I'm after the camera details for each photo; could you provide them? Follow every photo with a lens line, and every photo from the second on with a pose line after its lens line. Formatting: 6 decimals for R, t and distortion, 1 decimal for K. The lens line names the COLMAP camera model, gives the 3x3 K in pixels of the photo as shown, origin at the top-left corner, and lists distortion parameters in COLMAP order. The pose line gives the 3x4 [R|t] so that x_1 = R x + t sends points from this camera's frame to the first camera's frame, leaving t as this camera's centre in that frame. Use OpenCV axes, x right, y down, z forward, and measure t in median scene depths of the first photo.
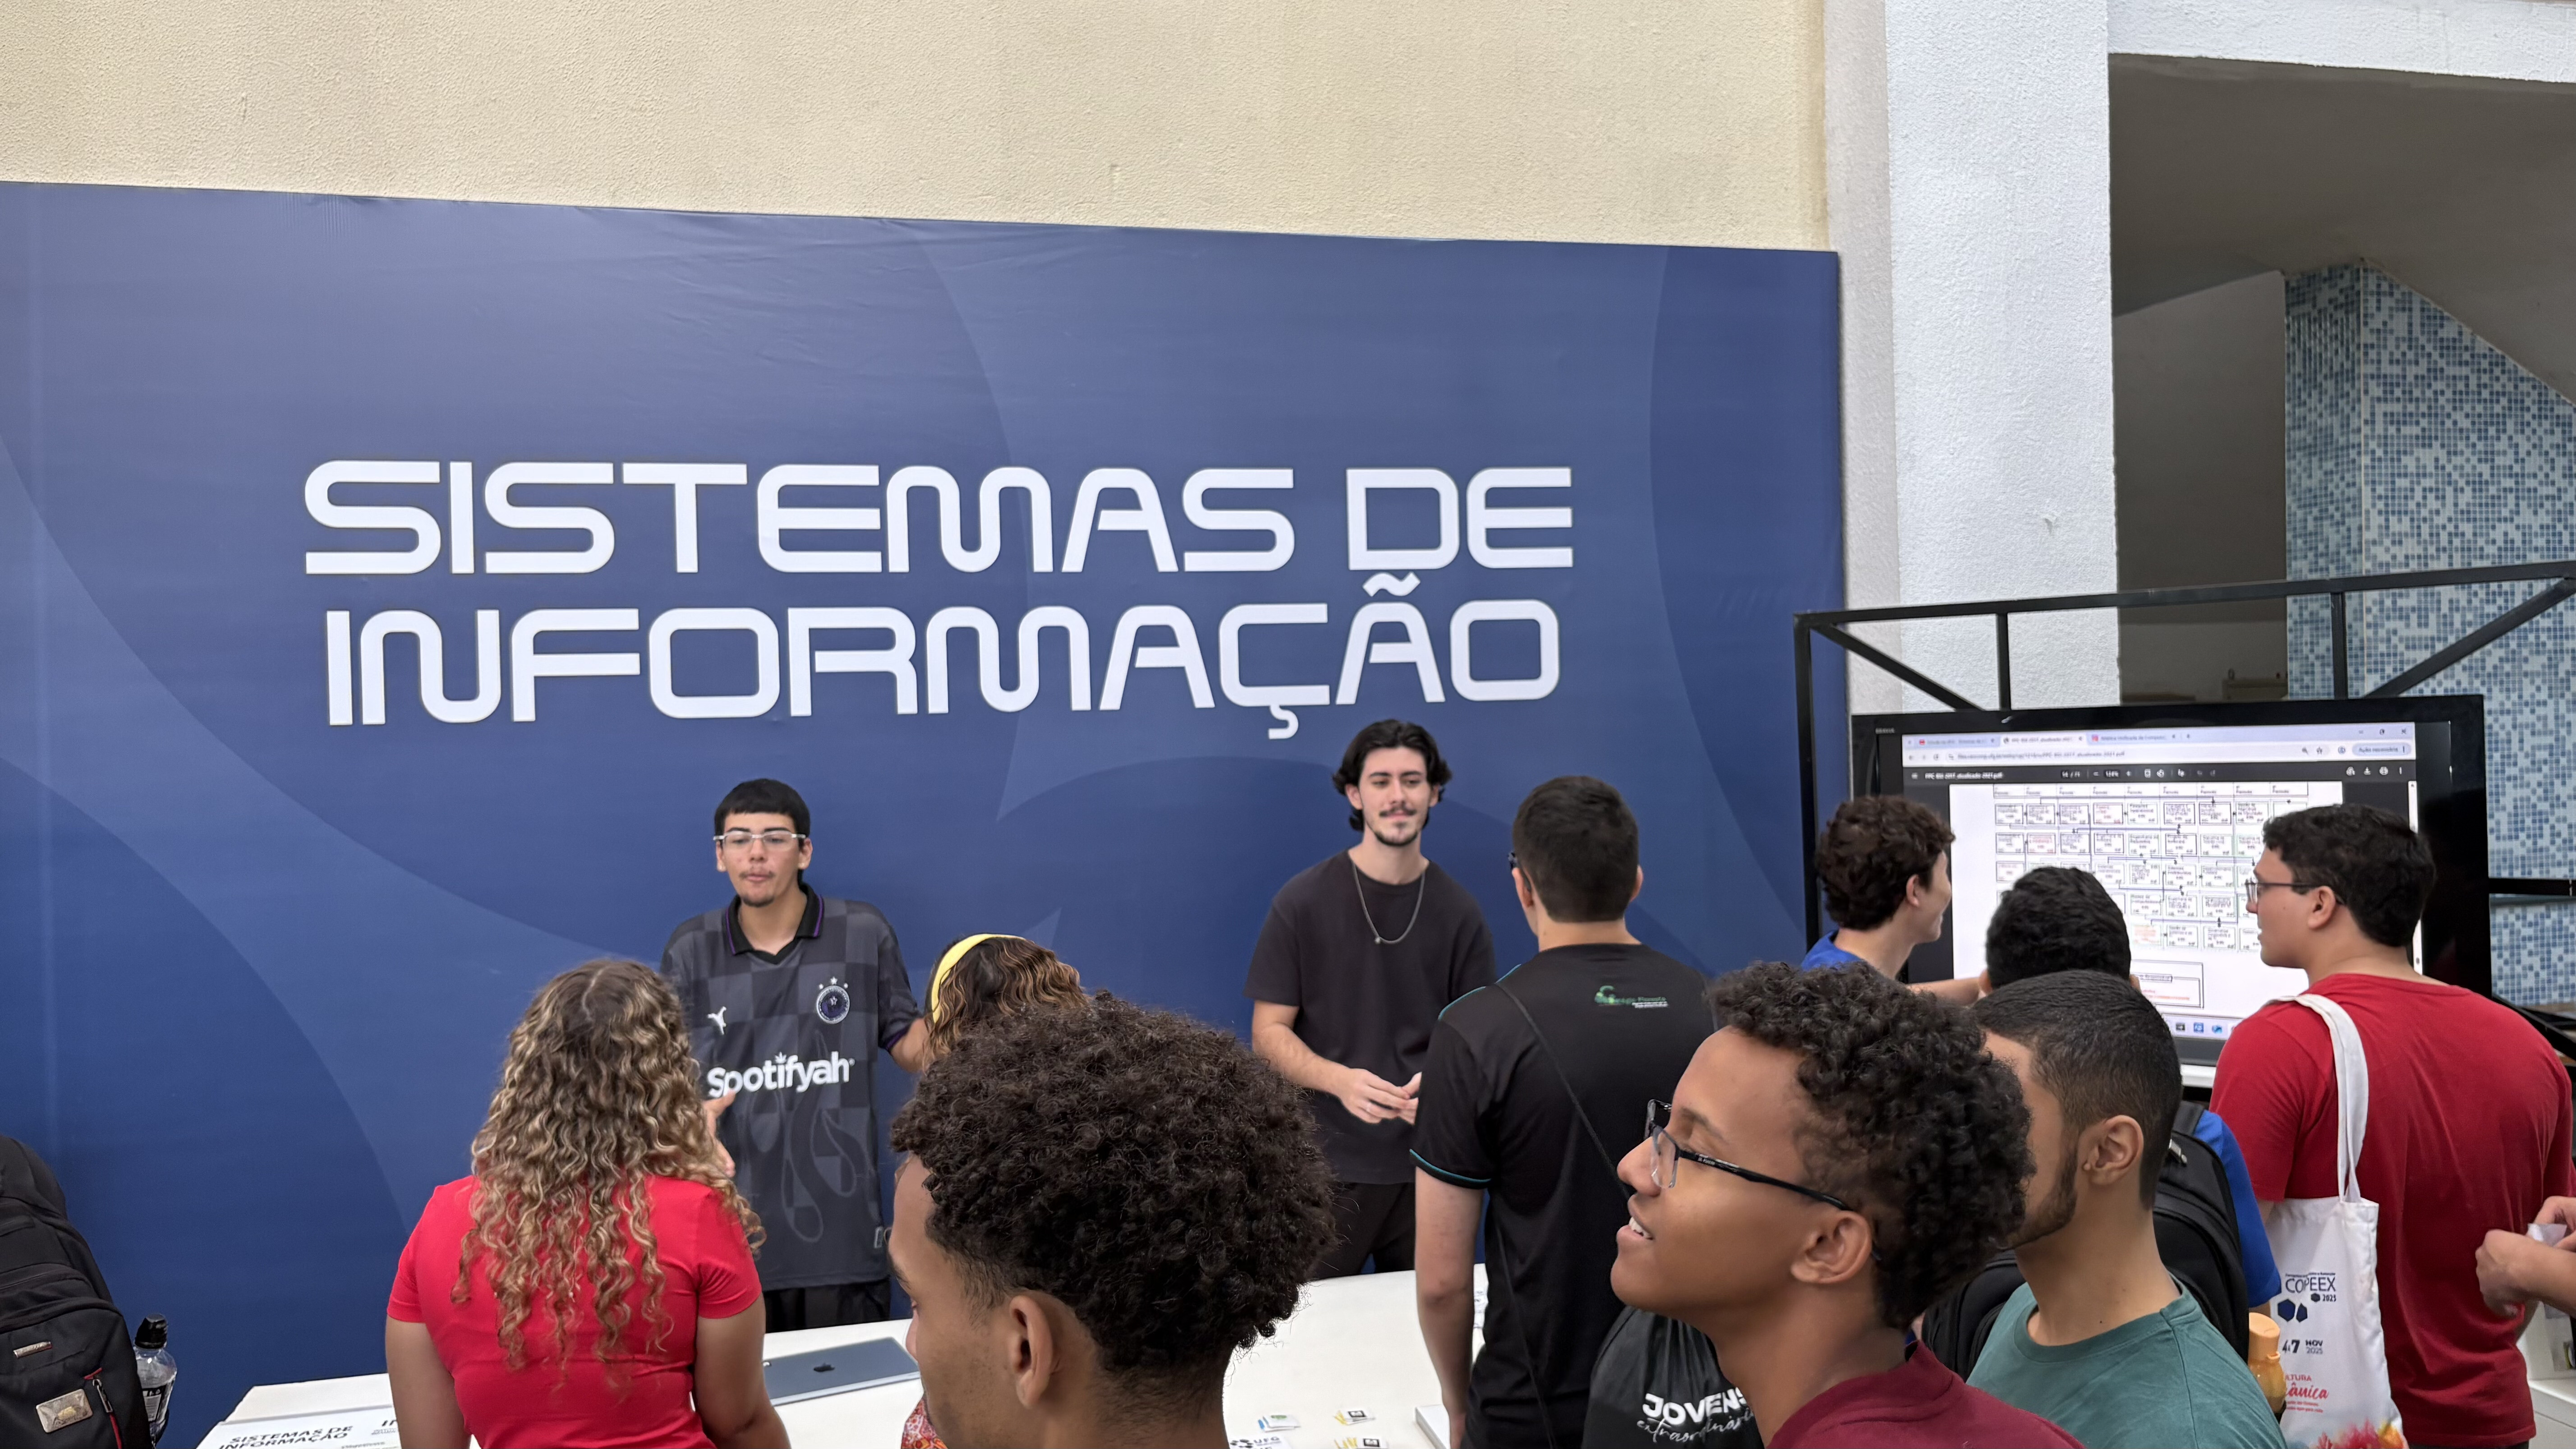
lens RADIAL K [[2100.1, 0, 1304.3], [0, 2100.1, 736.5], [0, 0, 1]] dist [-0.014418, -0.014653]
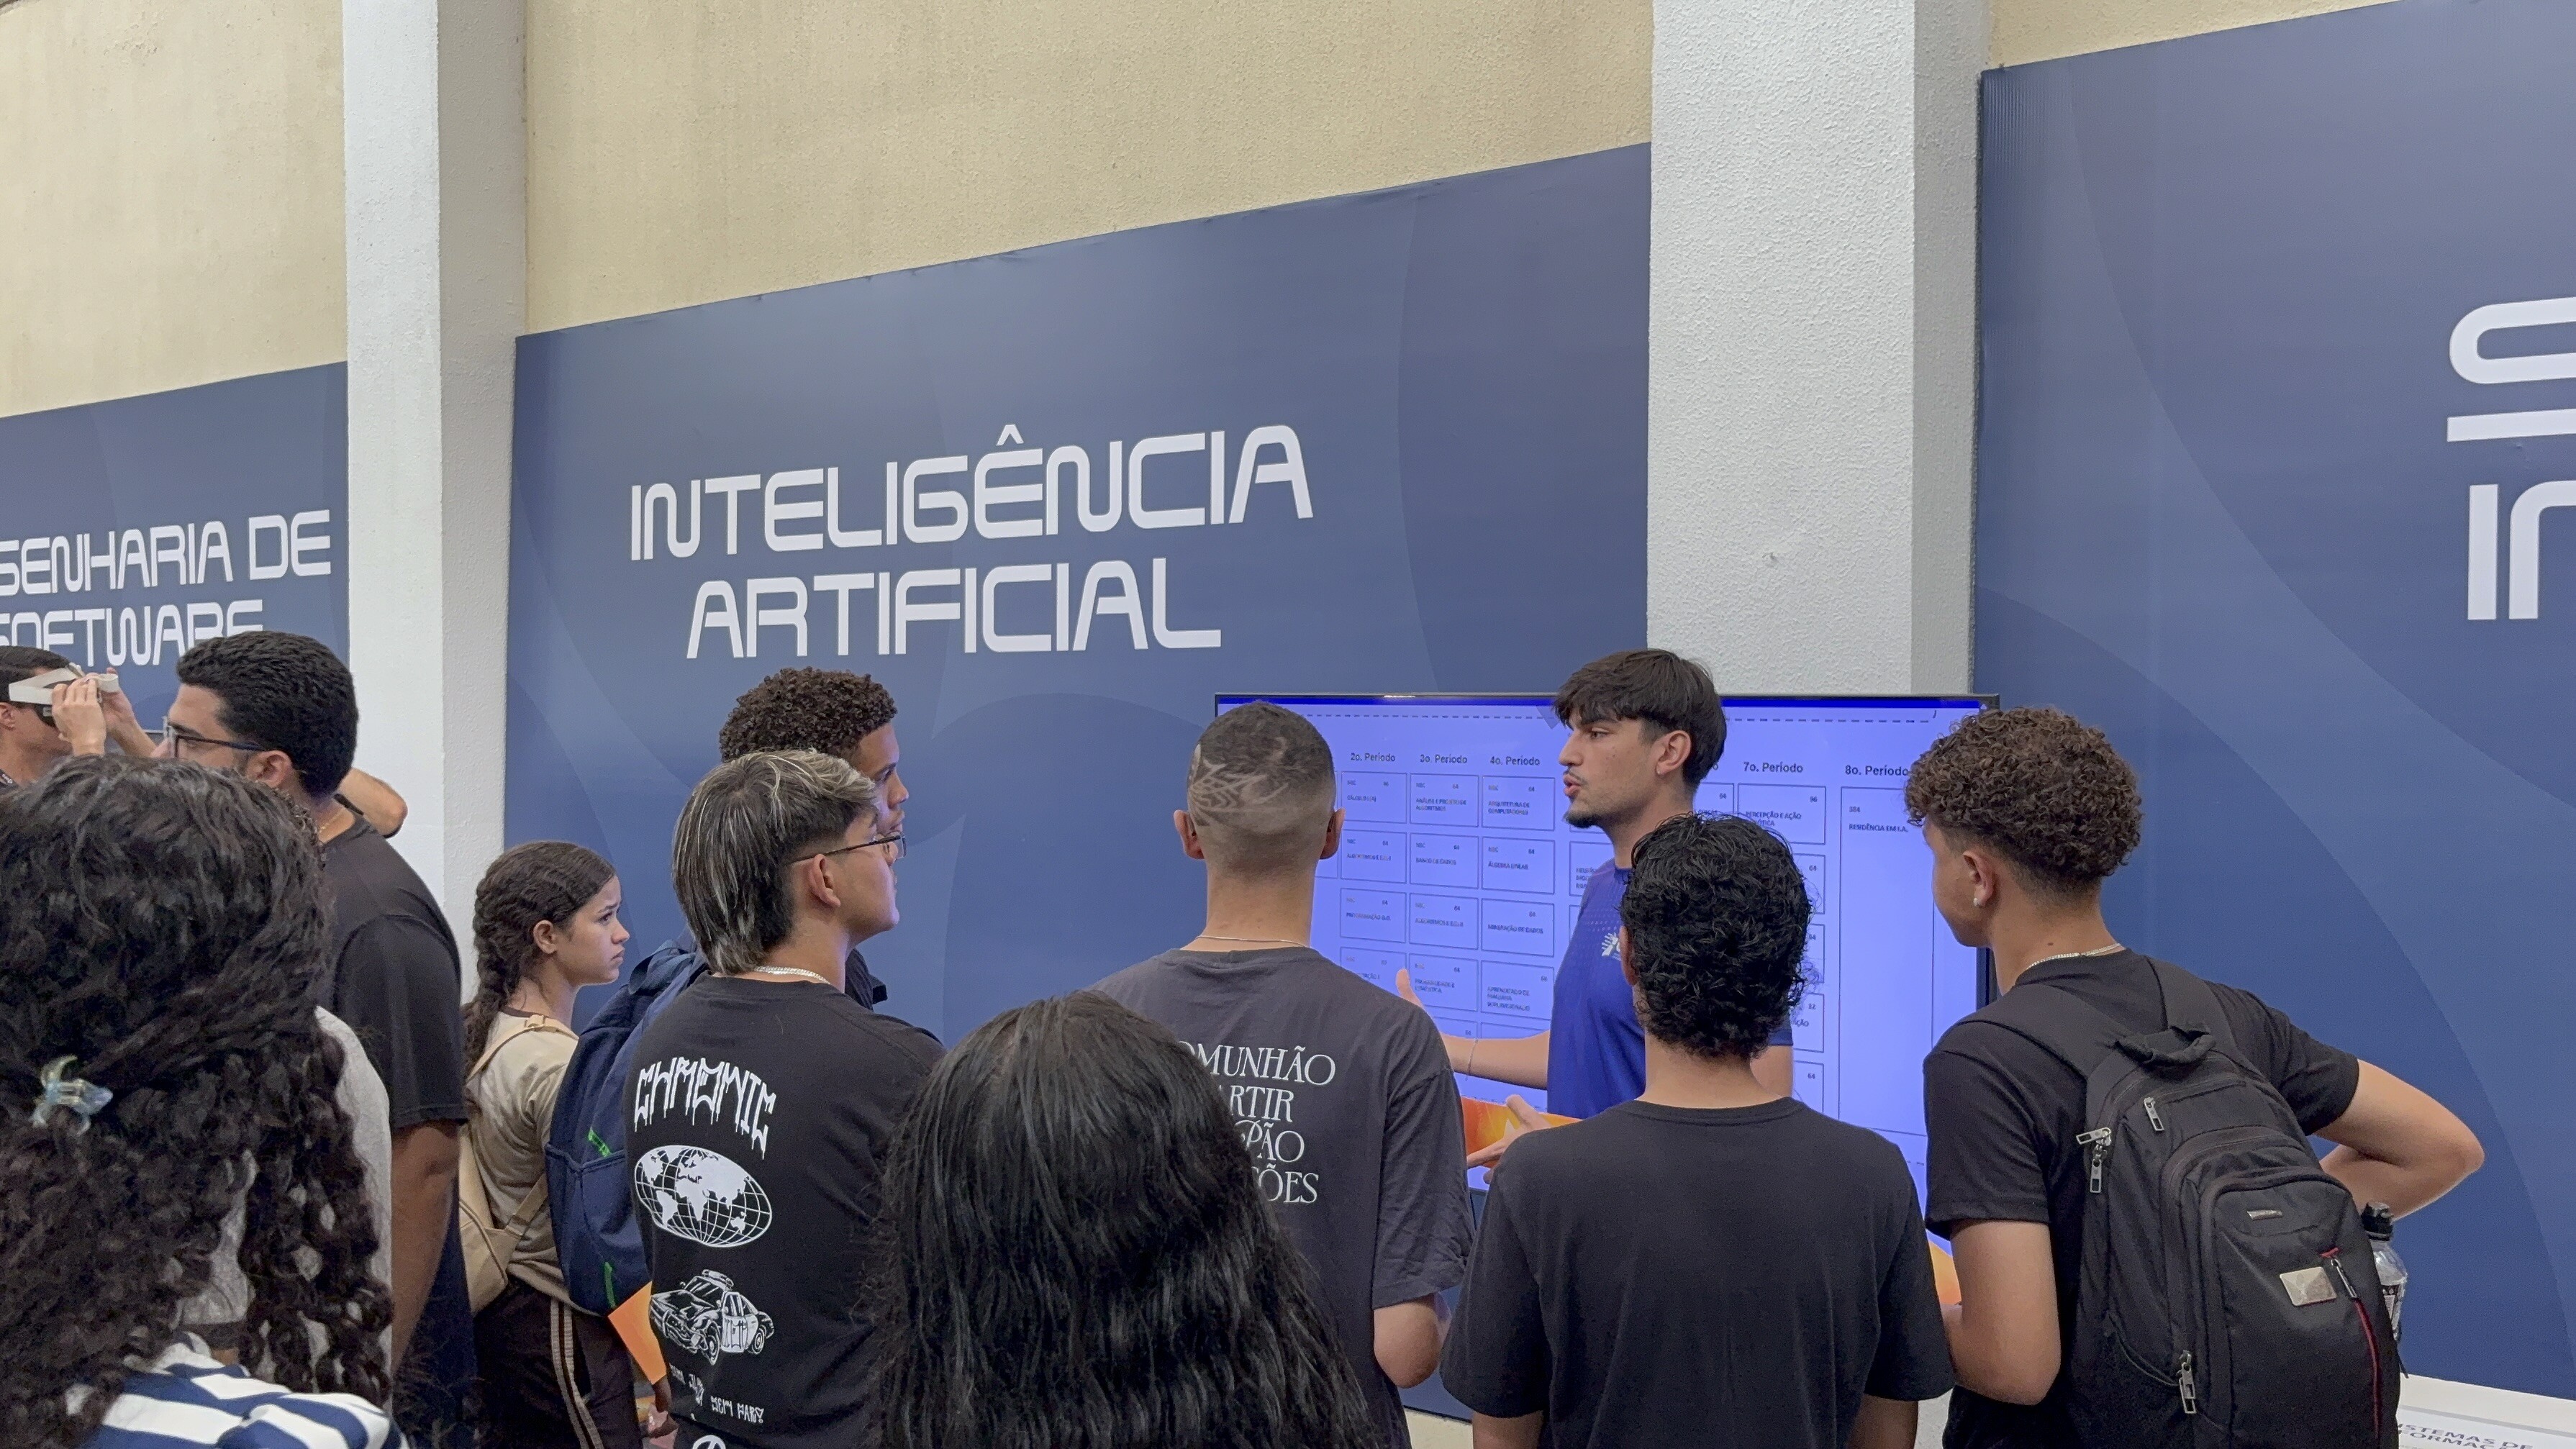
lens RADIAL K [[2465.5, 0, 1289.5], [0, 2465.5, 735.6], [0, 0, 1]] dist [0.070477, 0.000000]
pose [[0.565708, 0.038404, -0.823711, 1.070984], [-0.002997, 0.999004, 0.044518, -0.025999], [0.824600, -0.022715, 0.565260, 0.301098]]
